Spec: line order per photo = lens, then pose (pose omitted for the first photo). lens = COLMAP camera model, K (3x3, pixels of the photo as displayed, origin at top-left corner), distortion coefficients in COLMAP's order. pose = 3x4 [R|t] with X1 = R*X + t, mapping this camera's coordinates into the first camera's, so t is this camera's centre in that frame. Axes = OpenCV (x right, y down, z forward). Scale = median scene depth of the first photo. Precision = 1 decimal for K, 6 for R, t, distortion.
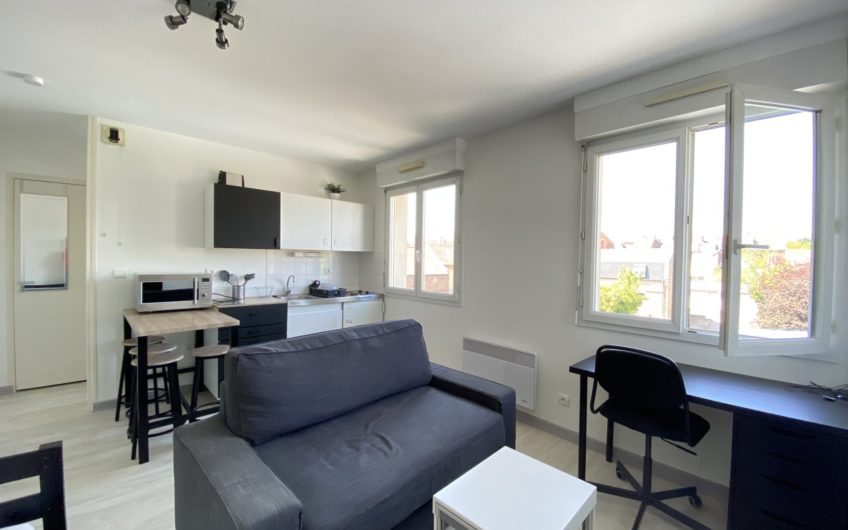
lens RADIAL K [[343.3, 0, 424.0], [0, 343.3, 265.0], [0, 0, 1]] dist [0.001067, -0.000146]
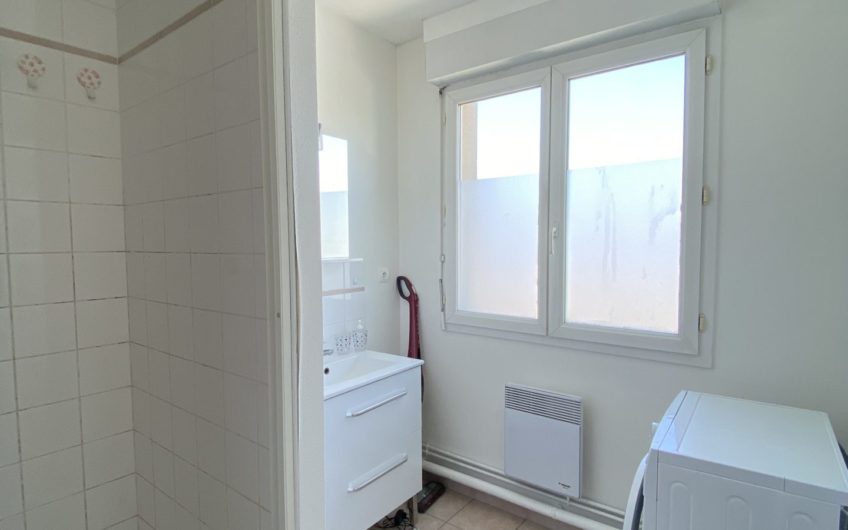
lens RADIAL K [[451.3, 0, 424.0], [0, 451.3, 265.0], [0, 0, 1]] dist [0.000974, 0.000006]
pose [[0.987639, -0.006317, 0.156618, -0.264090], [0.005681, 0.999974, 0.004504, 0.003619], [-0.156643, -0.003559, 0.987649, 0.510336]]
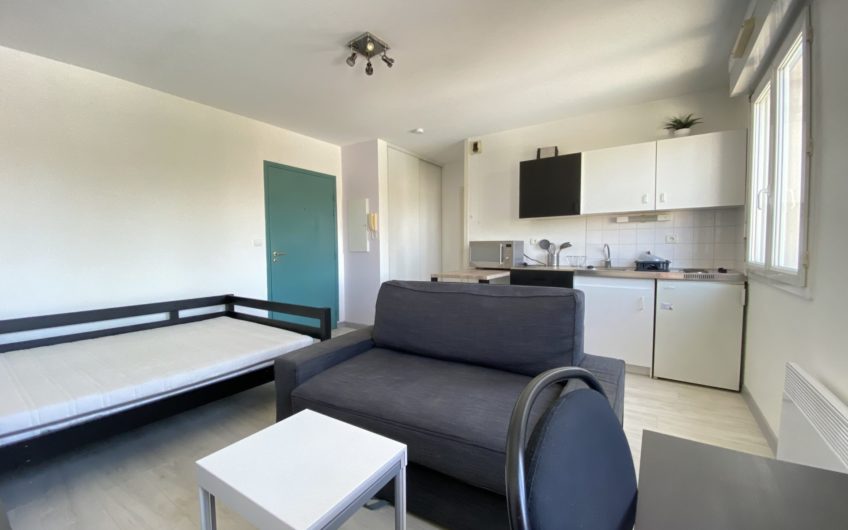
lens RADIAL K [[343.3, 0, 424.0], [0, 343.3, 265.0], [0, 0, 1]] dist [0.001067, -0.000146]
pose [[0.214613, 0.035035, -0.976071, 0.400262], [0.000130, 0.999355, 0.035899, 0.056888], [0.976699, -0.007831, 0.214470, 0.388945]]
